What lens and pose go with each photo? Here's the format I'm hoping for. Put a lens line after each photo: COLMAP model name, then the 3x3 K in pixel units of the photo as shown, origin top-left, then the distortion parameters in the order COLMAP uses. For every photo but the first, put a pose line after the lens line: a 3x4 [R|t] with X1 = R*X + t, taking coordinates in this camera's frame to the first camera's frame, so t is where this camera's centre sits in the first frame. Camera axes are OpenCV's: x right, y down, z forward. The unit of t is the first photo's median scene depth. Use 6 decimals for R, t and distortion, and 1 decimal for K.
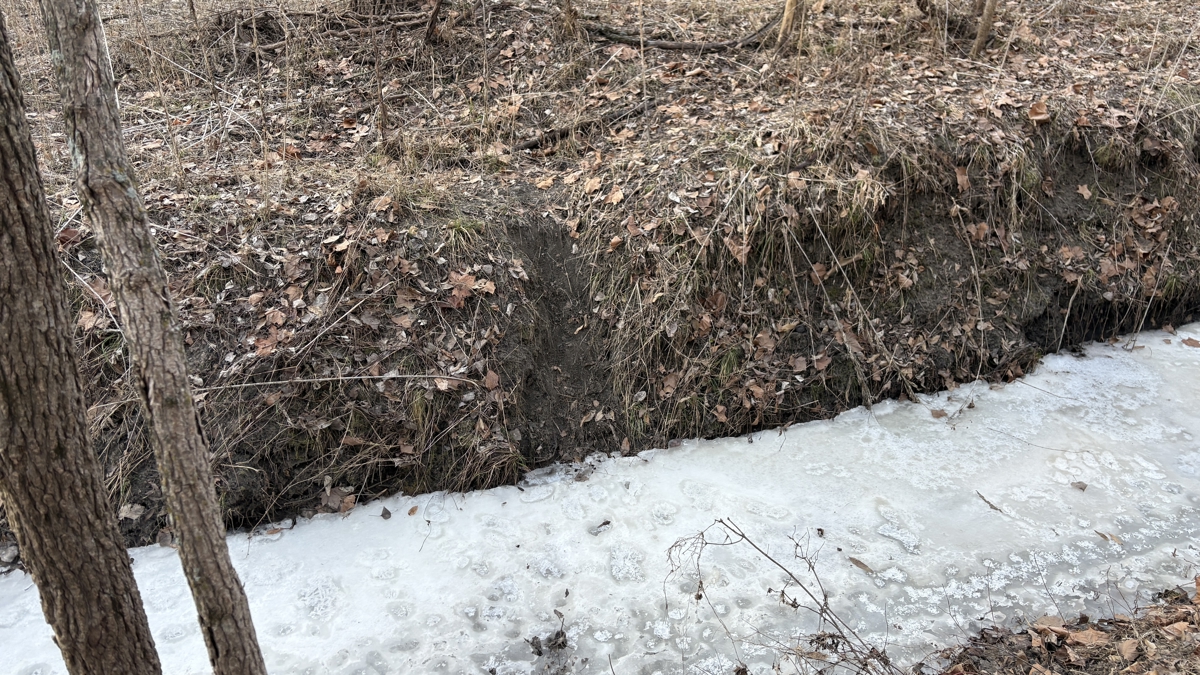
lens RADIAL K [[886.7, 0, 598.1], [0, 886.7, 337.5], [0, 0, 1]] dist [0.018699, -0.007759]
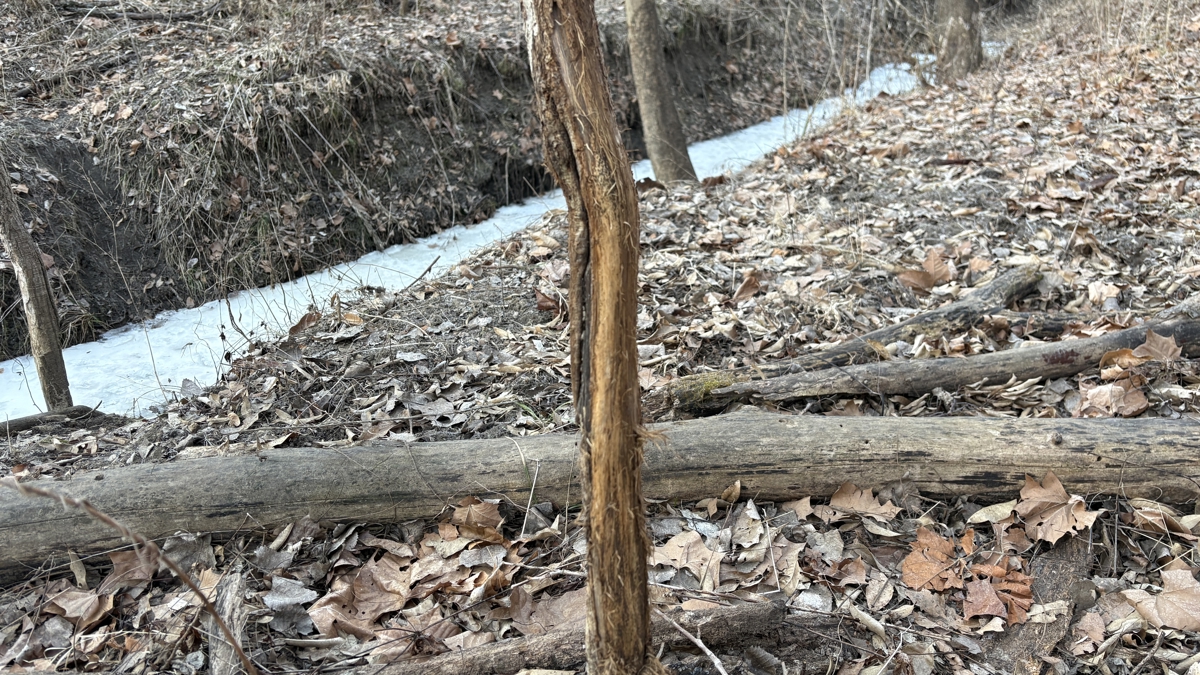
lens RADIAL K [[886.7, 0, 600.1], [0, 886.7, 337.9], [0, 0, 1]] dist [0.018699, -0.007759]
pose [[0.844286, -0.217697, 0.489682, -0.089397], [0.247338, 0.968920, 0.004301, 0.269668], [-0.475399, 0.117486, 0.871890, -0.268078]]
